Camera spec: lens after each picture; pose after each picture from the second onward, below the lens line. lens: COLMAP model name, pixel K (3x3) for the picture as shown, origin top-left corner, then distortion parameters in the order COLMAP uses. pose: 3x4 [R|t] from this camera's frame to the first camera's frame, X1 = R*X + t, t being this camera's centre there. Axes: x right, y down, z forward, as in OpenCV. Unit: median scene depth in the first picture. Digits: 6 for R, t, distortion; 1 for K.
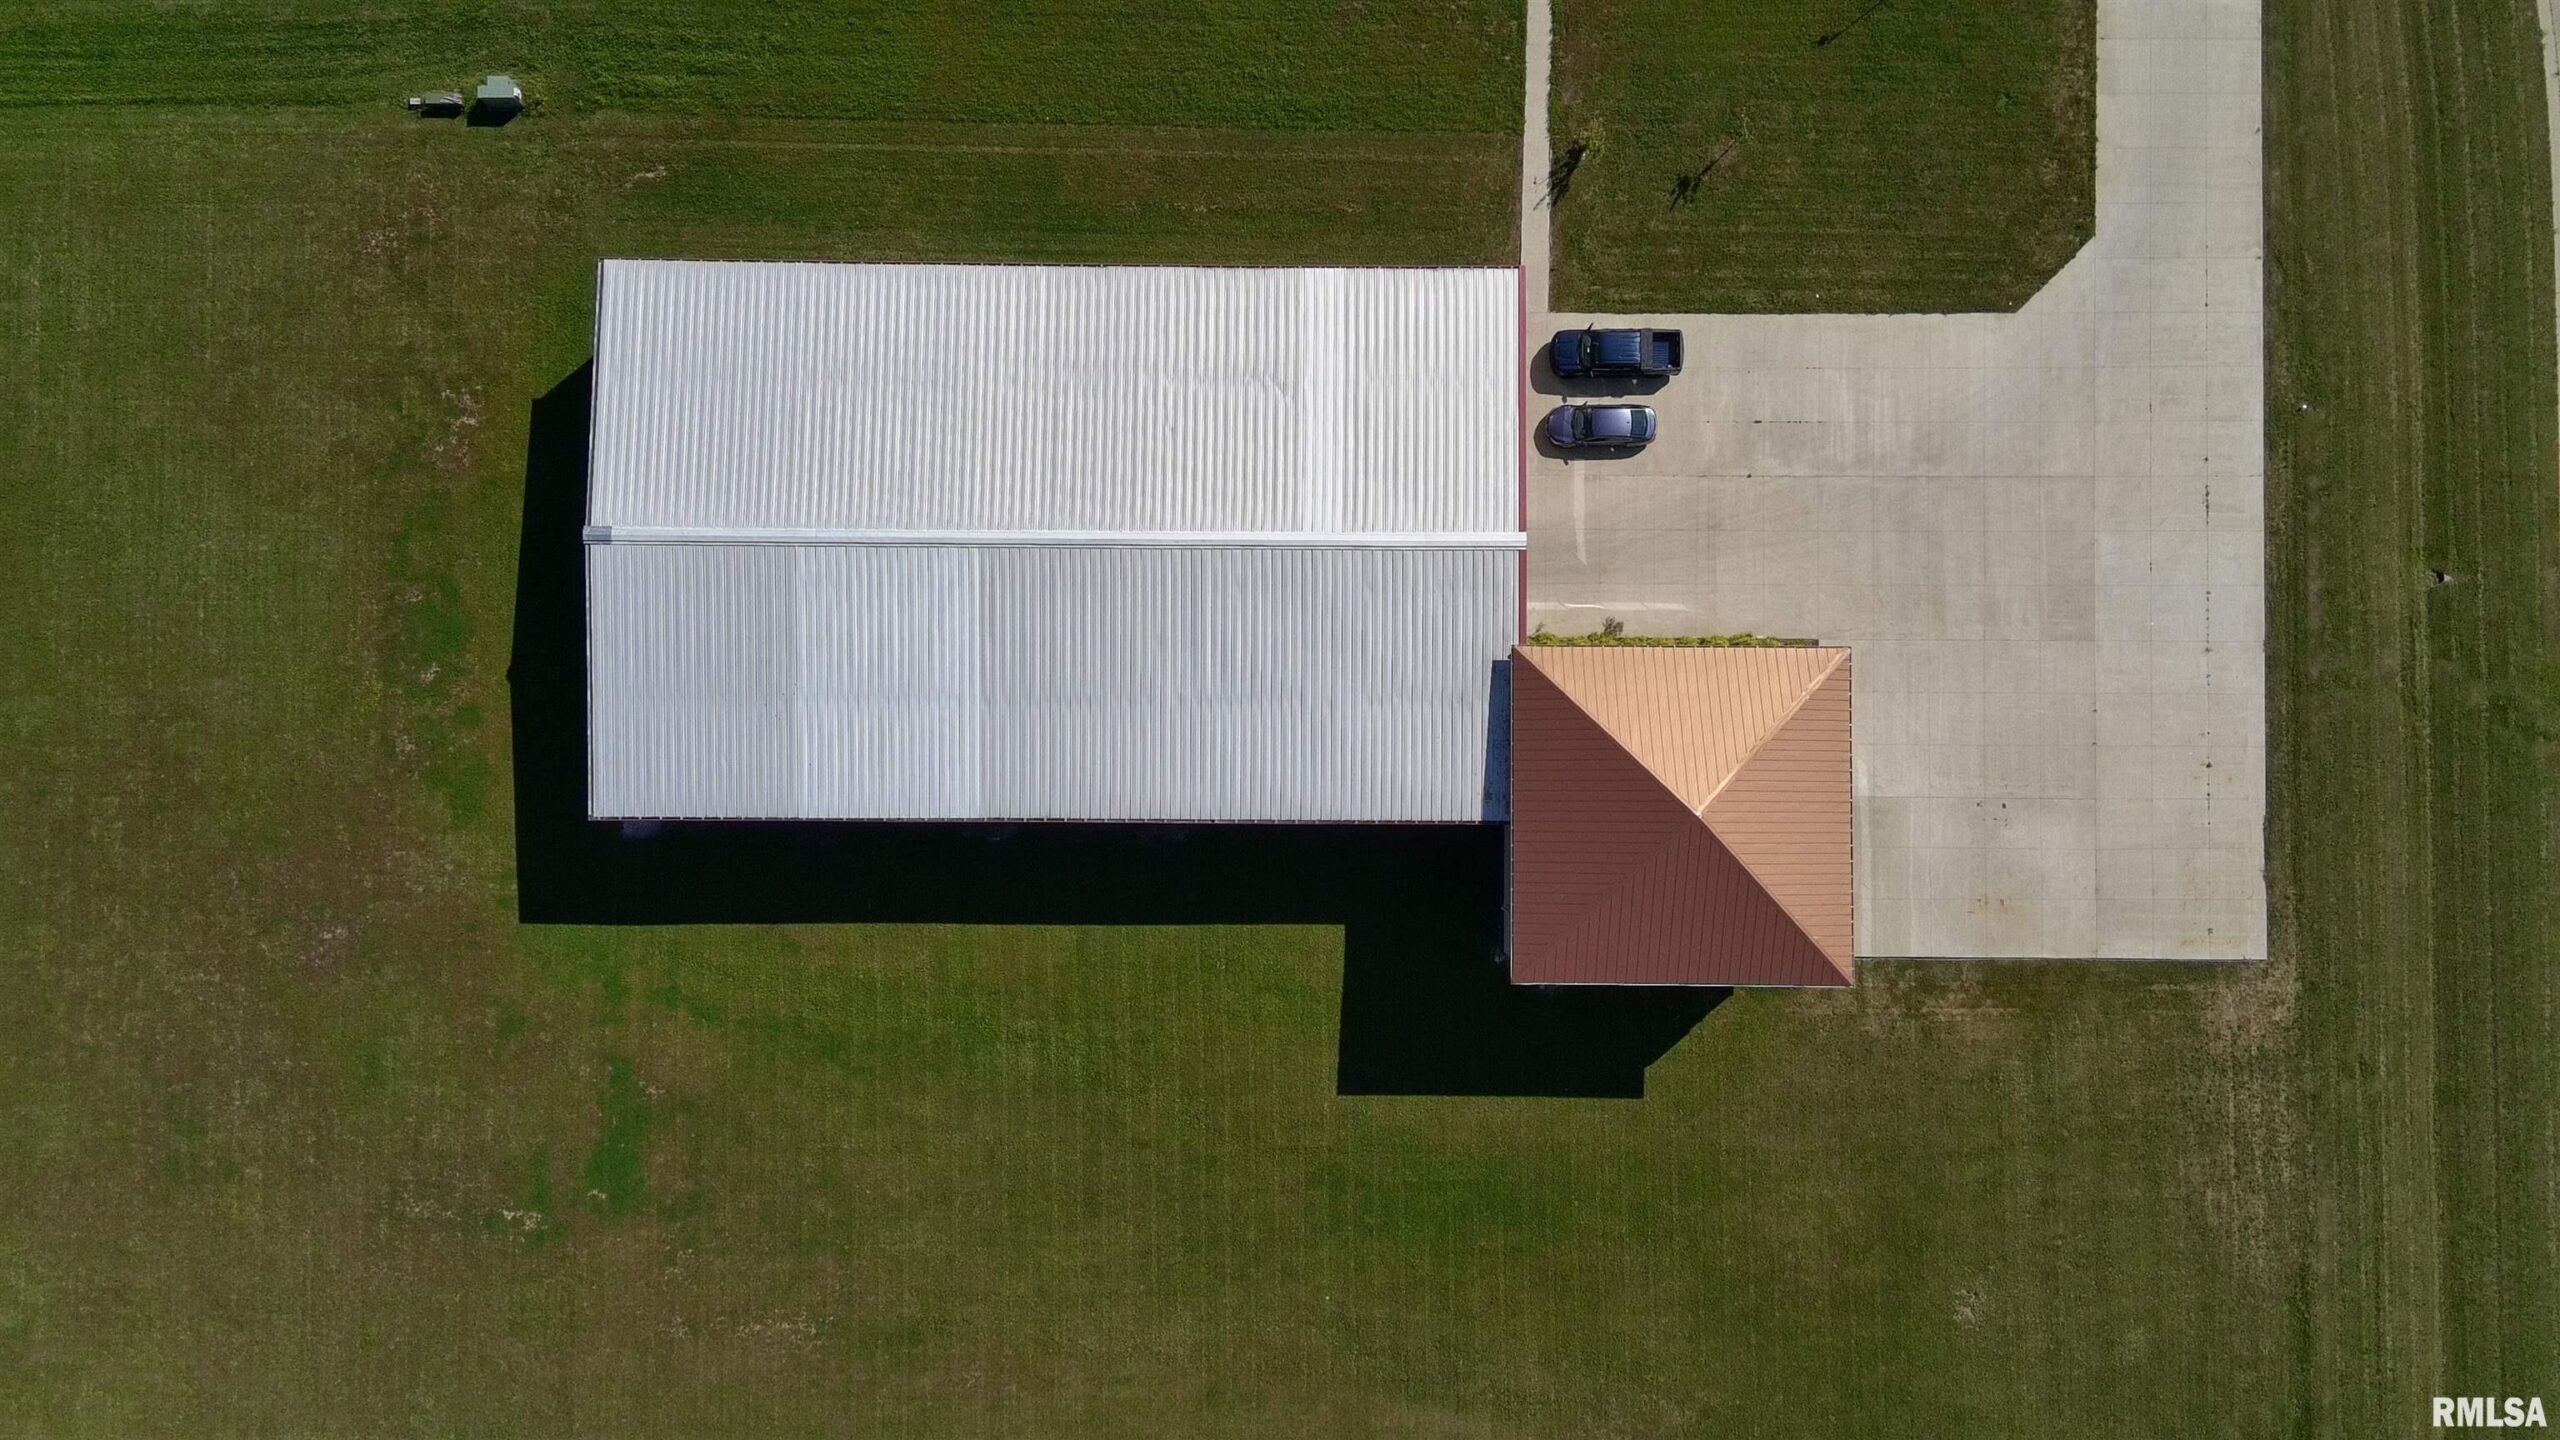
lens RADIAL K [[2115.2, 0, 1288.4], [0, 2115.2, 700.2], [0, 0, 1]] dist [0.143523, -0.232527]
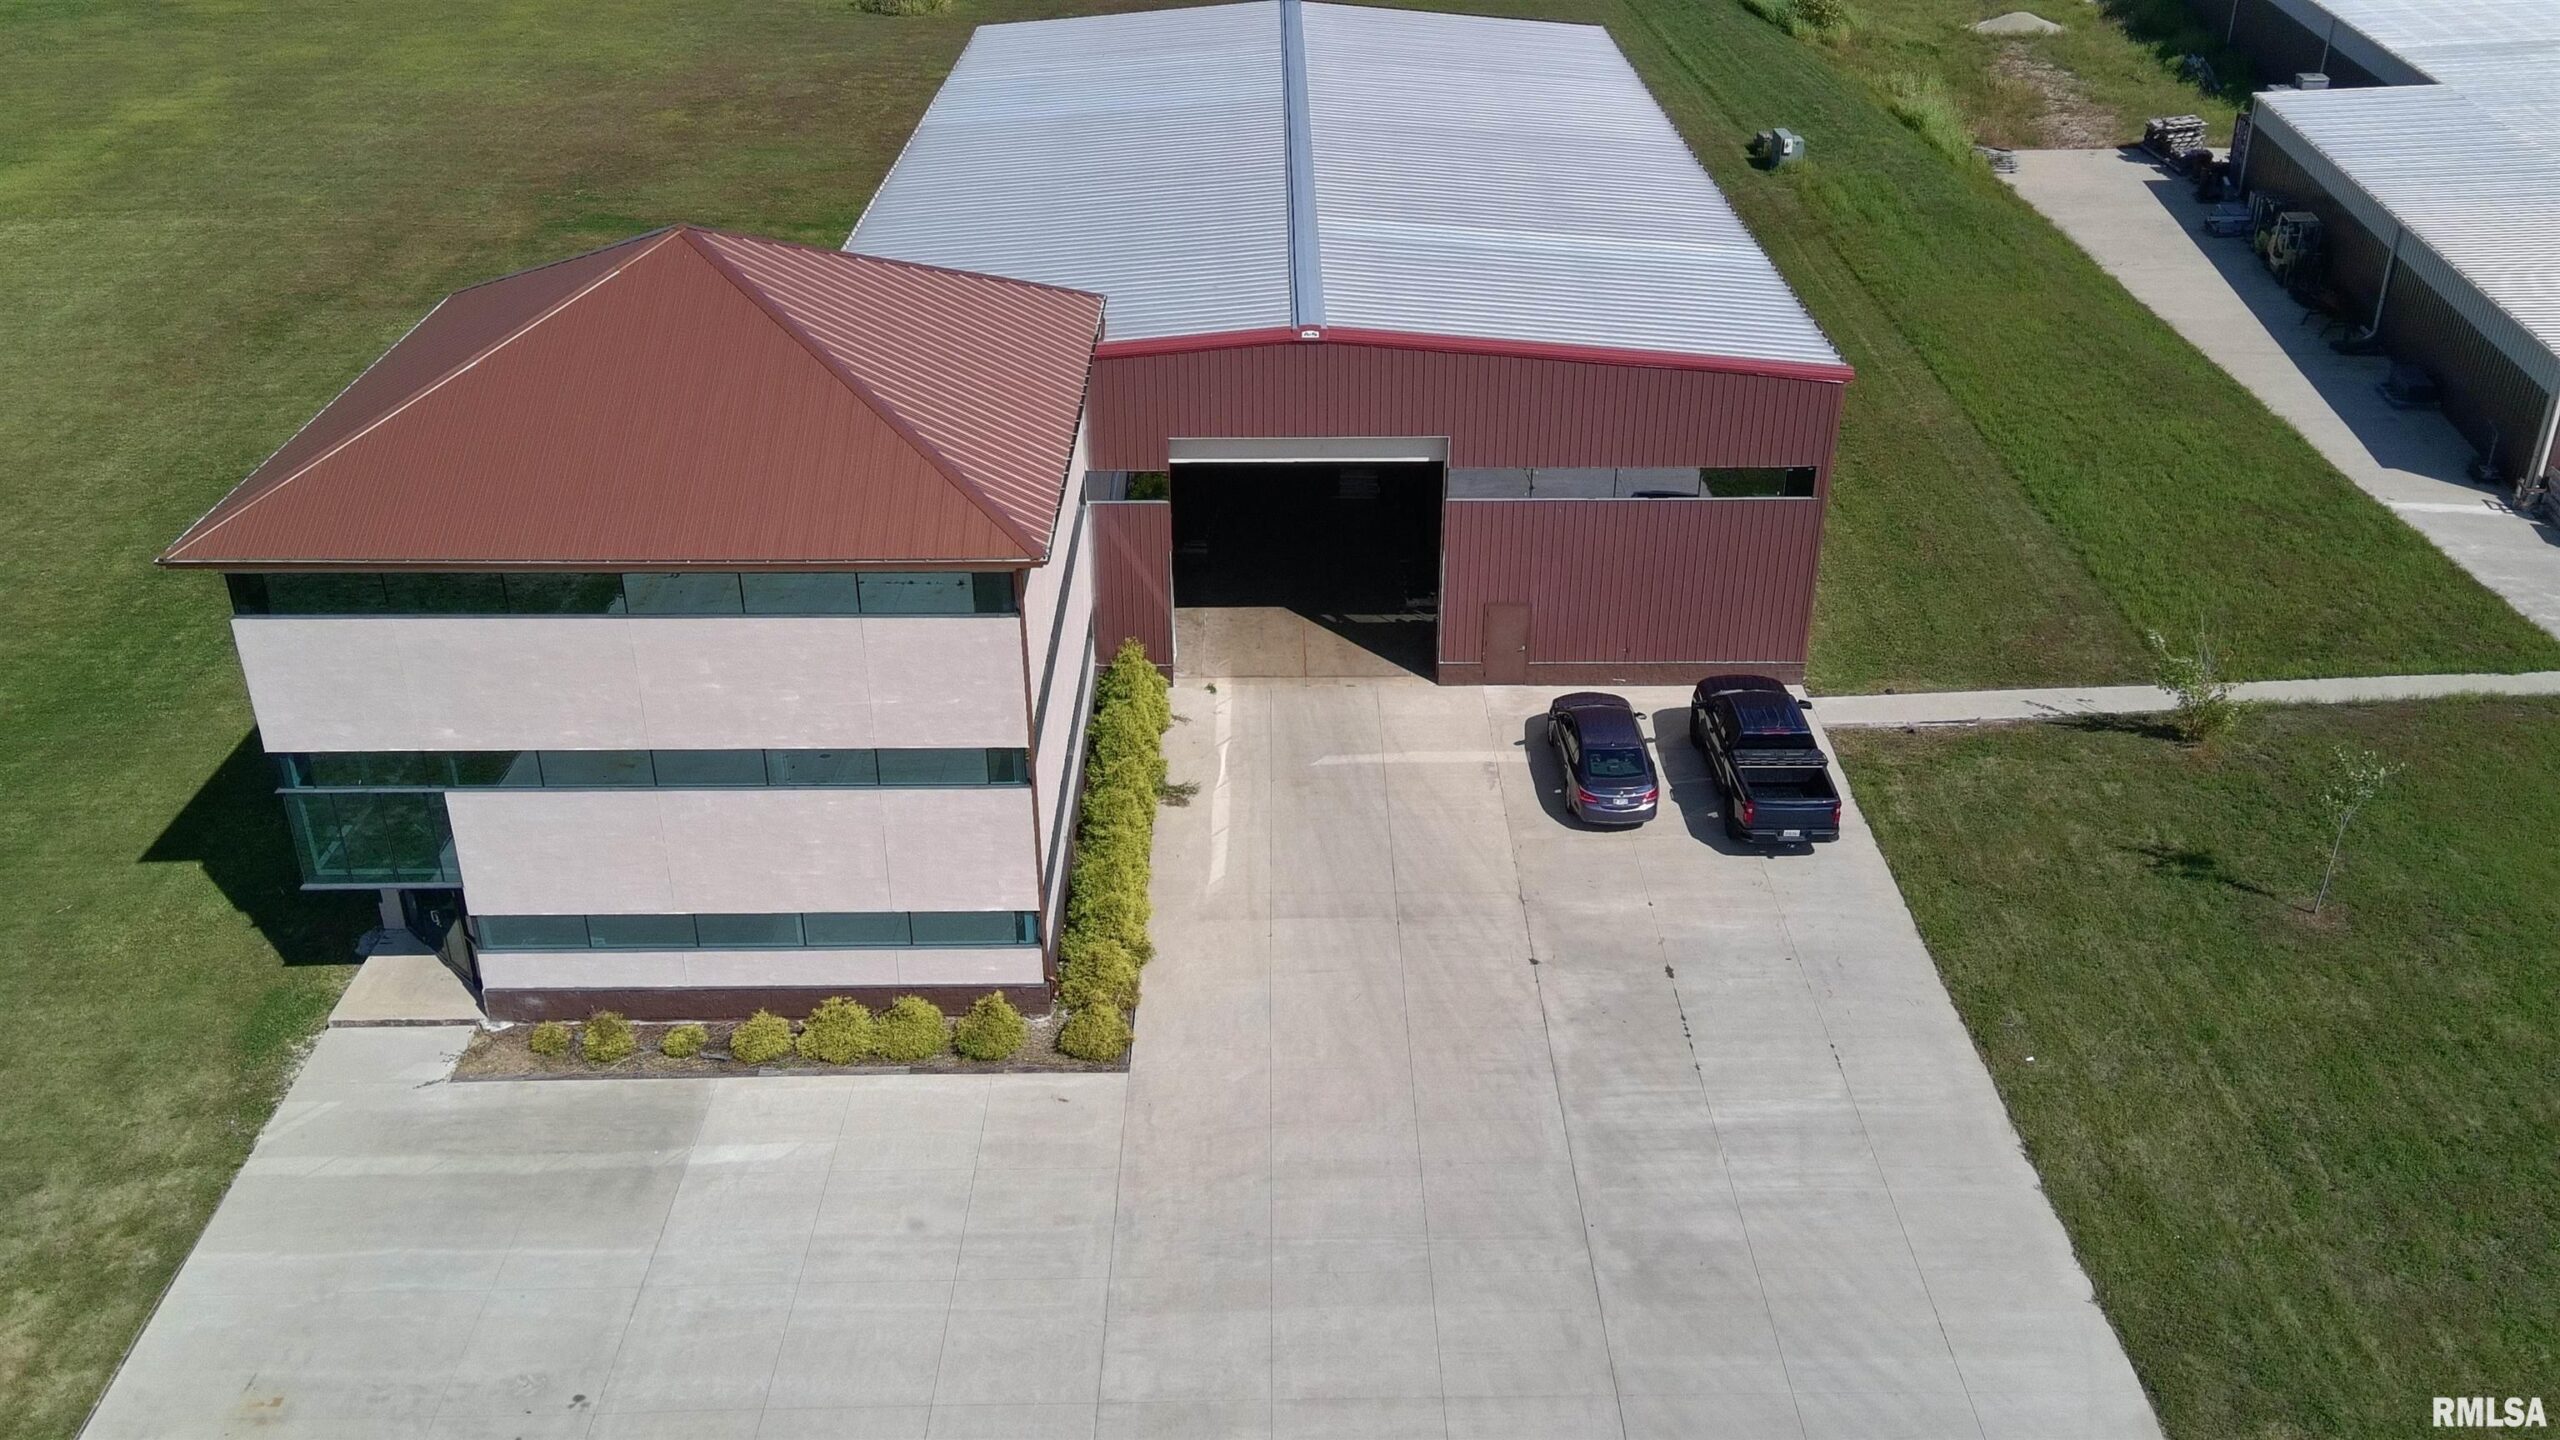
lens RADIAL K [[2115.2, 0, 1288.4], [0, 2115.2, 700.2], [0, 0, 1]] dist [0.143523, -0.232527]
pose [[0.014667, 0.469298, -0.882918, 0.555150], [-0.998445, 0.054367, 0.012312, -0.065580], [0.053780, 0.881364, 0.469366, 0.759980]]
